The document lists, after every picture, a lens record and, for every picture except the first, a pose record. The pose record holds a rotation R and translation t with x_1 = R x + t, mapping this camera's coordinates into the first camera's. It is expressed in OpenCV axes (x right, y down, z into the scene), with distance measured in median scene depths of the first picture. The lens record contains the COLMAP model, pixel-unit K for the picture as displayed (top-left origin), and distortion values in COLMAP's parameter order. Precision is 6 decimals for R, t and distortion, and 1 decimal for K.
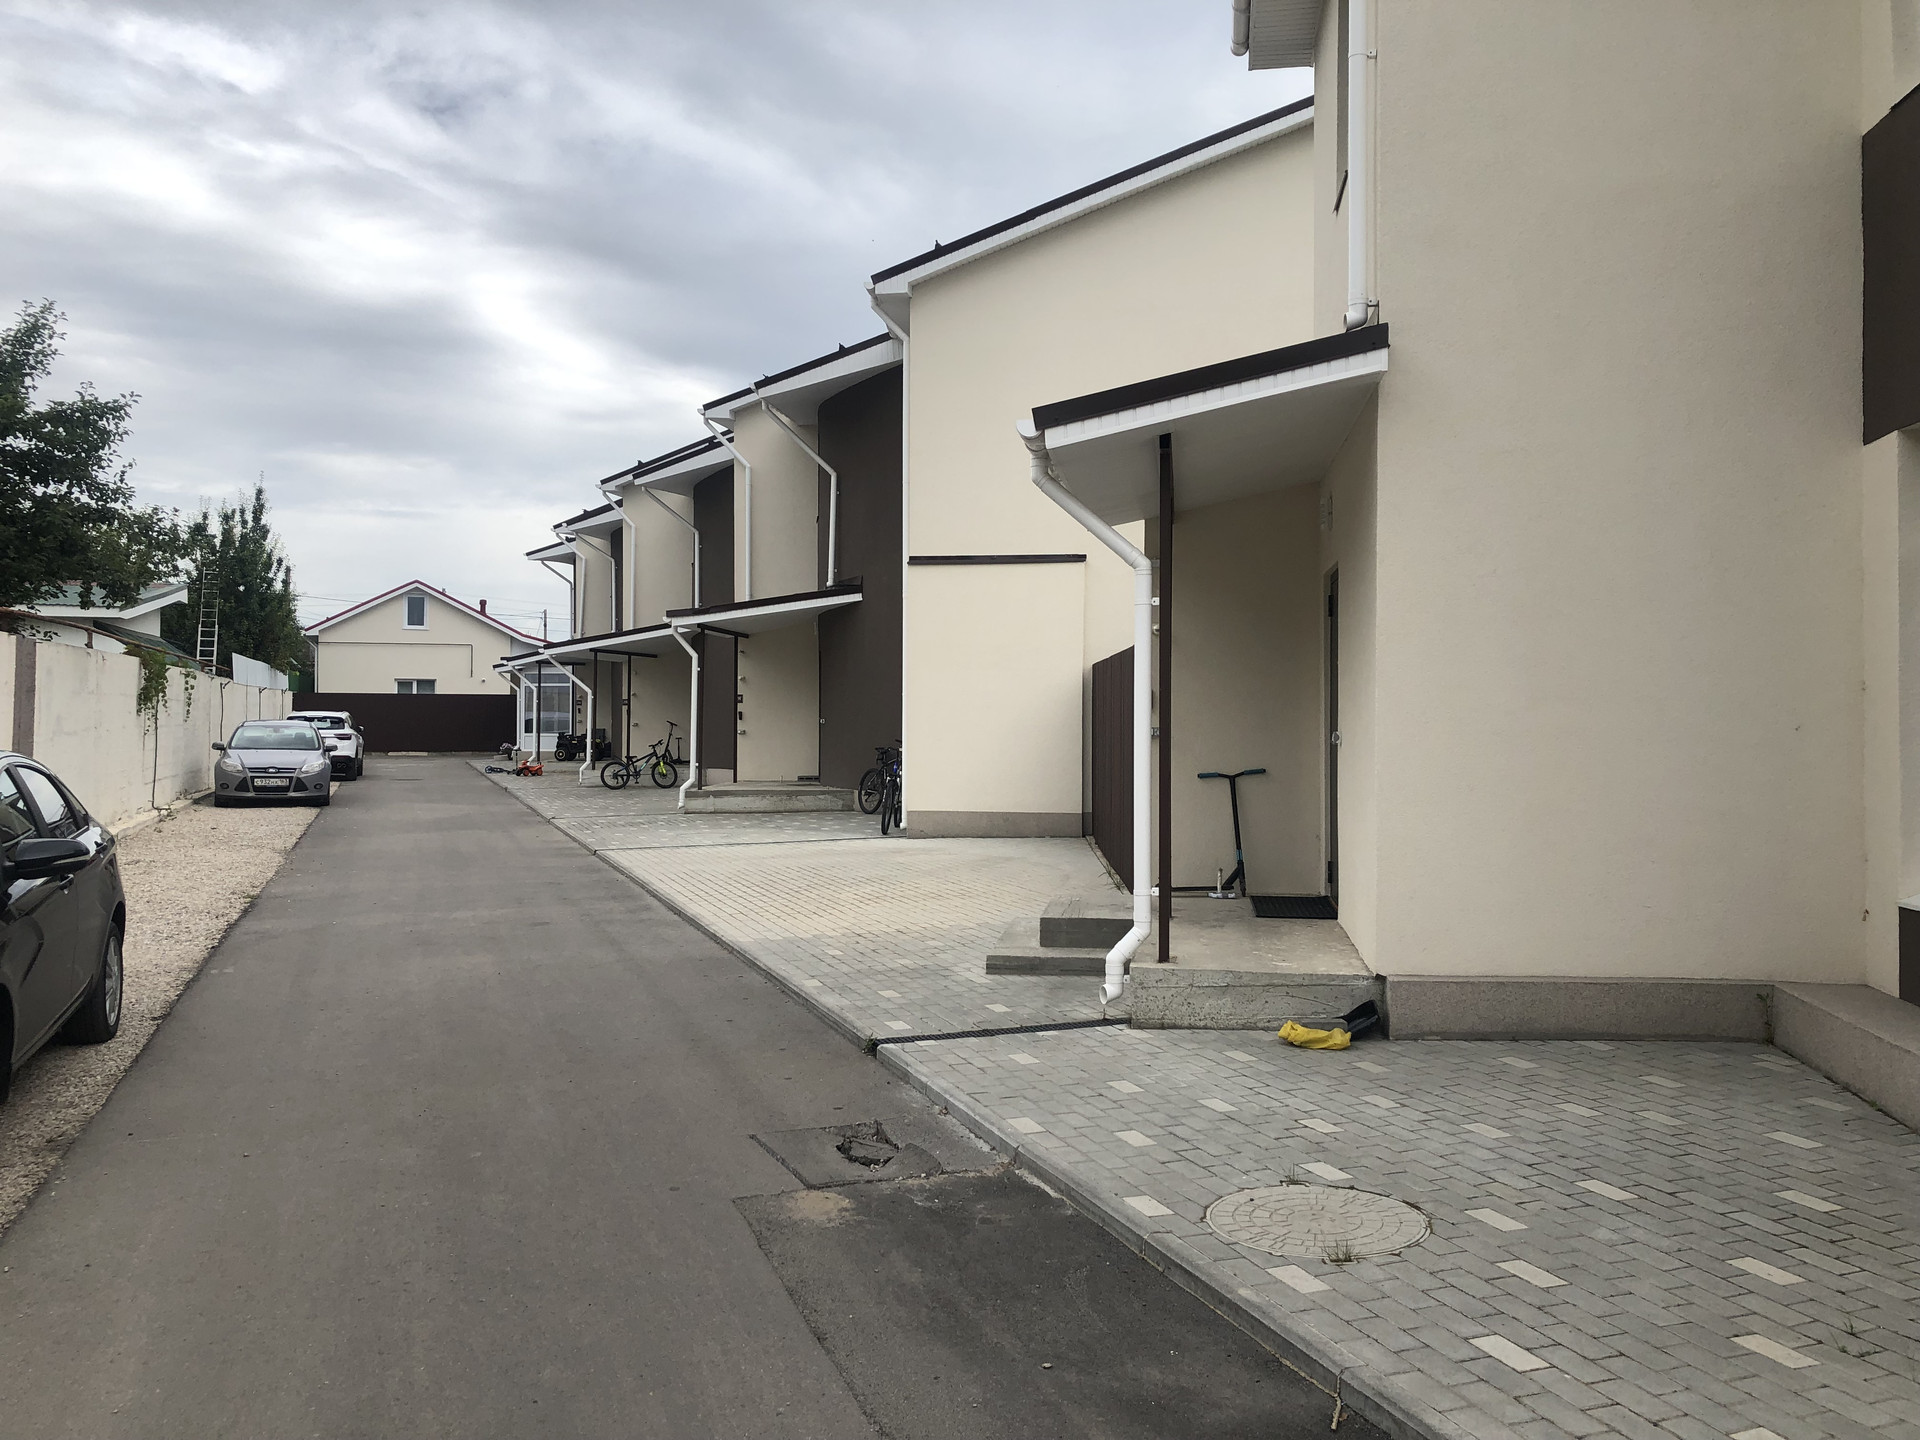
lens RADIAL K [[1539.7, 0, 958.3], [0, 1539.7, 679.9], [0, 0, 1]] dist [0.194723, -0.610858]
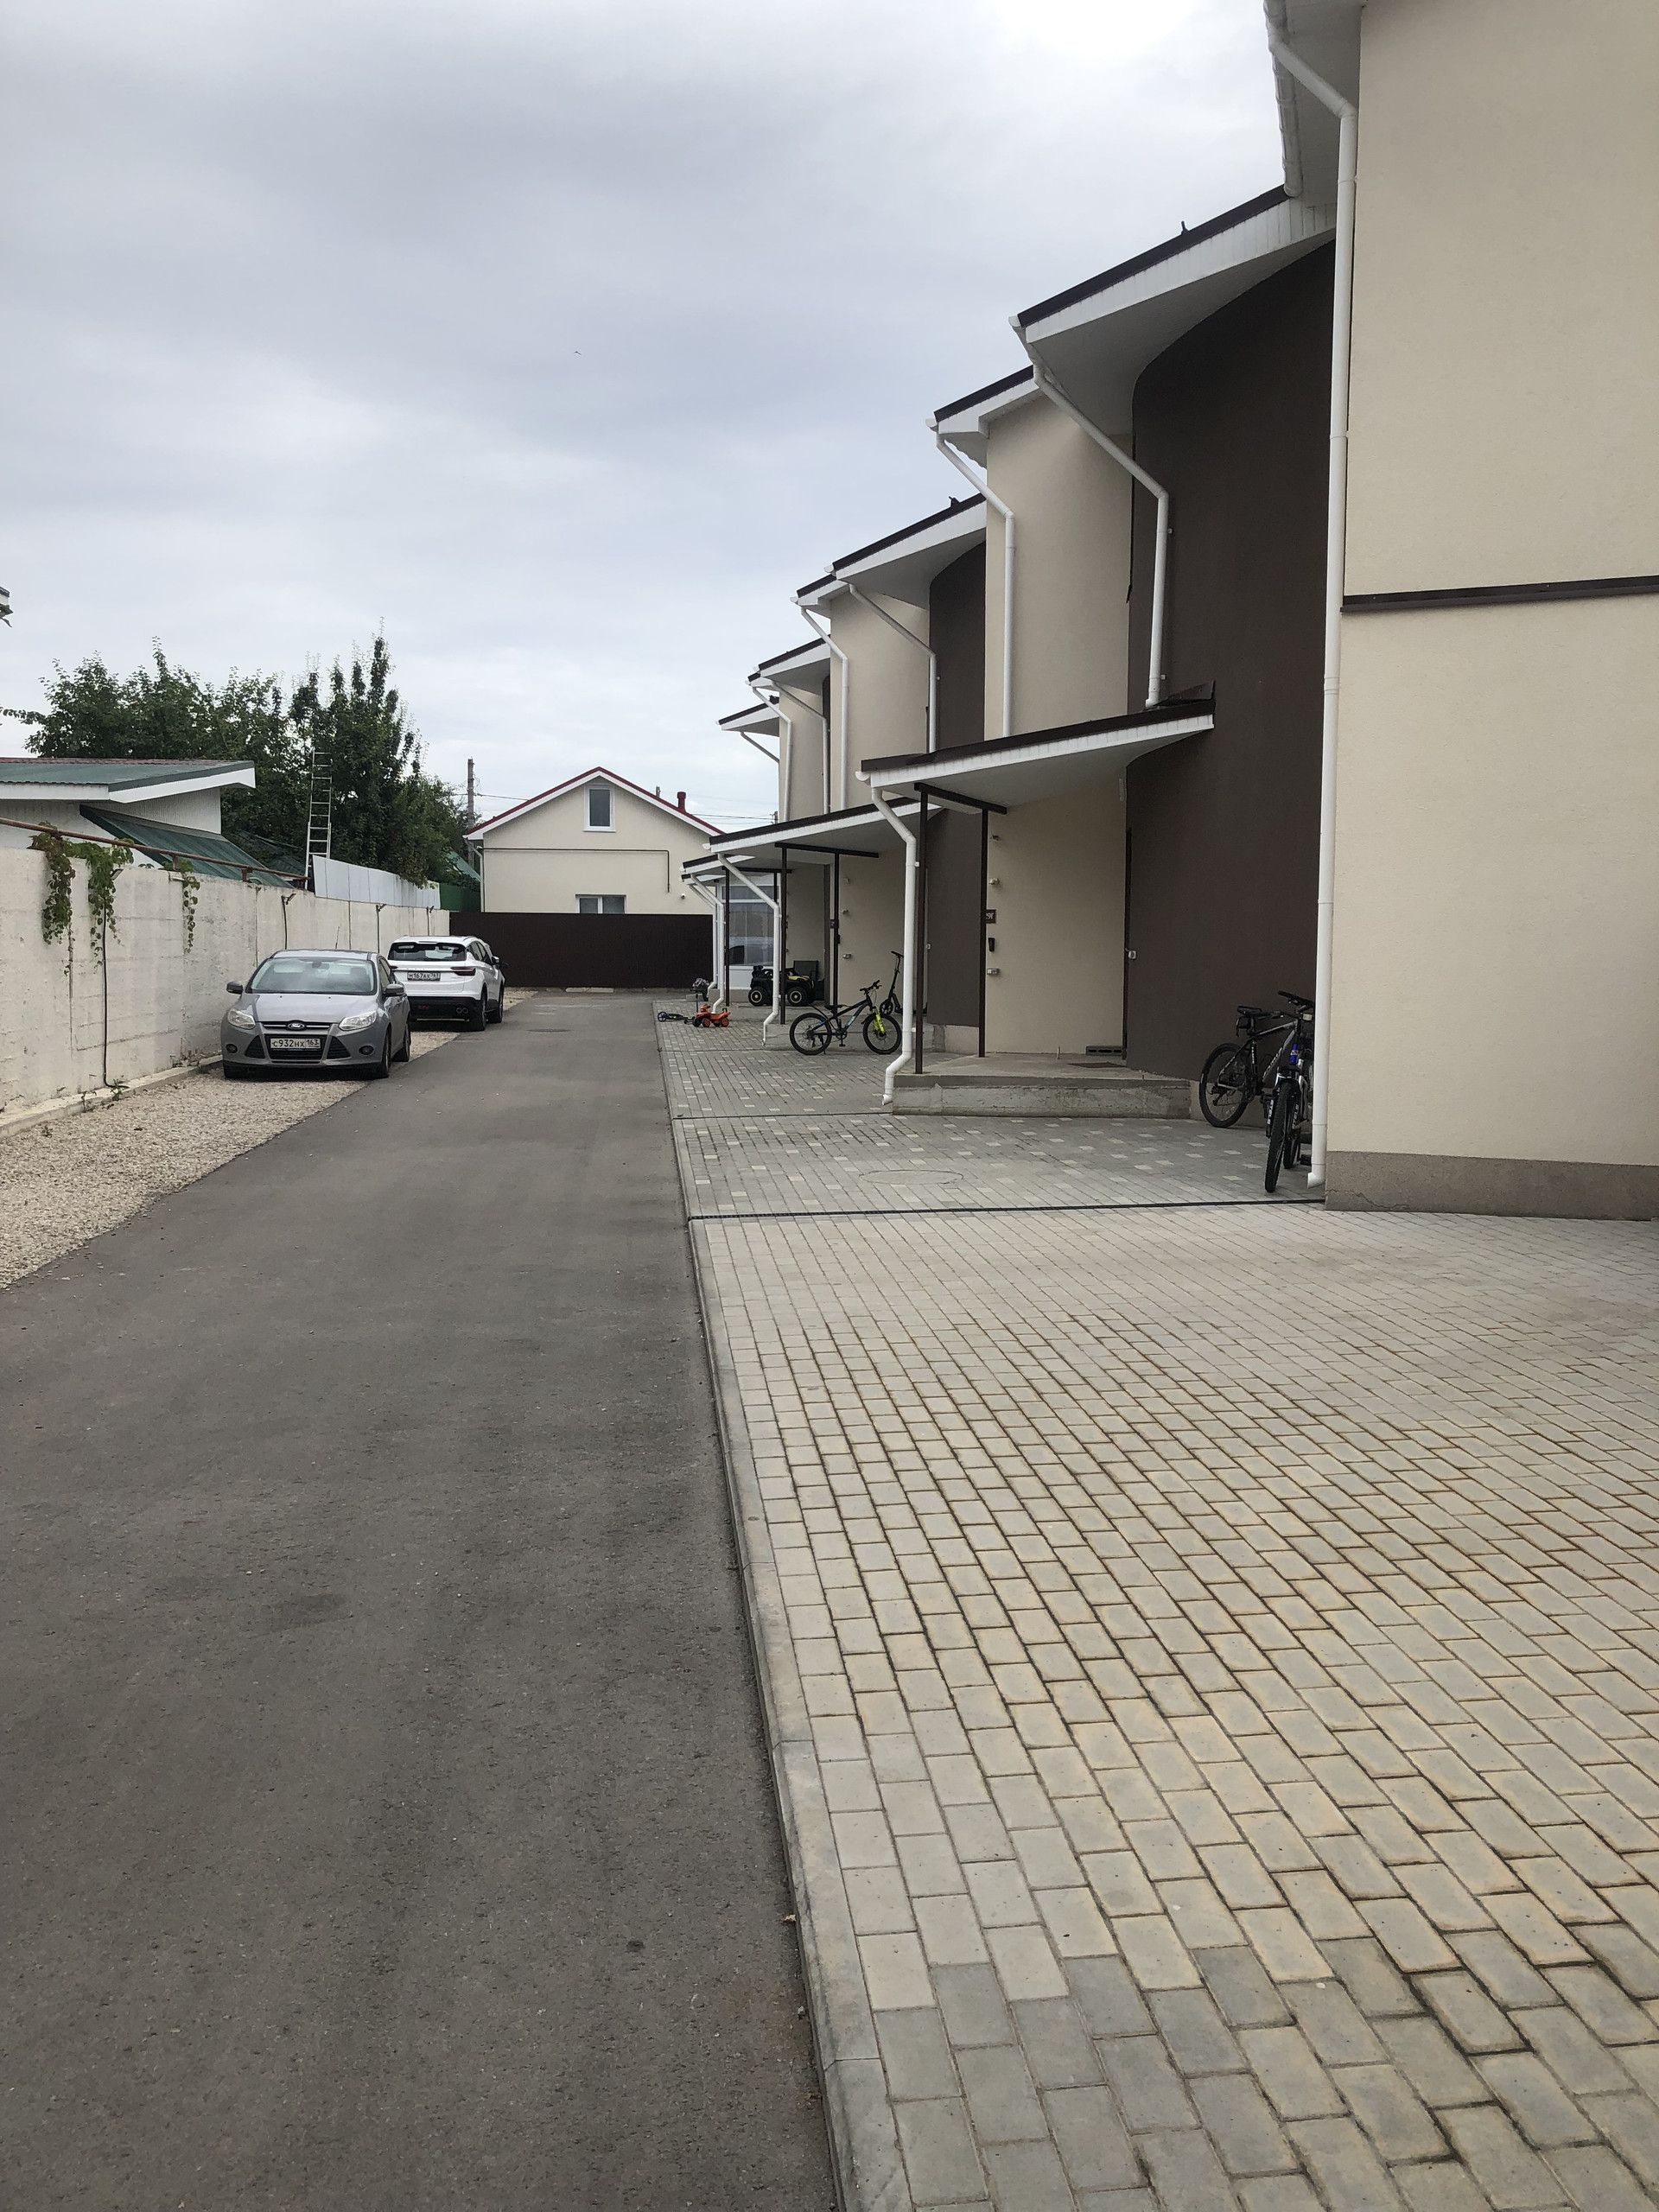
lens RADIAL K [[1773.9, 0, 837.1], [0, 1773.9, 1110.2], [0, 0, 1]] dist [0.194723, -0.610858]
pose [[0.971853, 0.021008, -0.234649, -0.028929], [0.006915, 0.993043, 0.117548, 0.004349], [0.235486, -0.115862, 0.964947, 0.252784]]
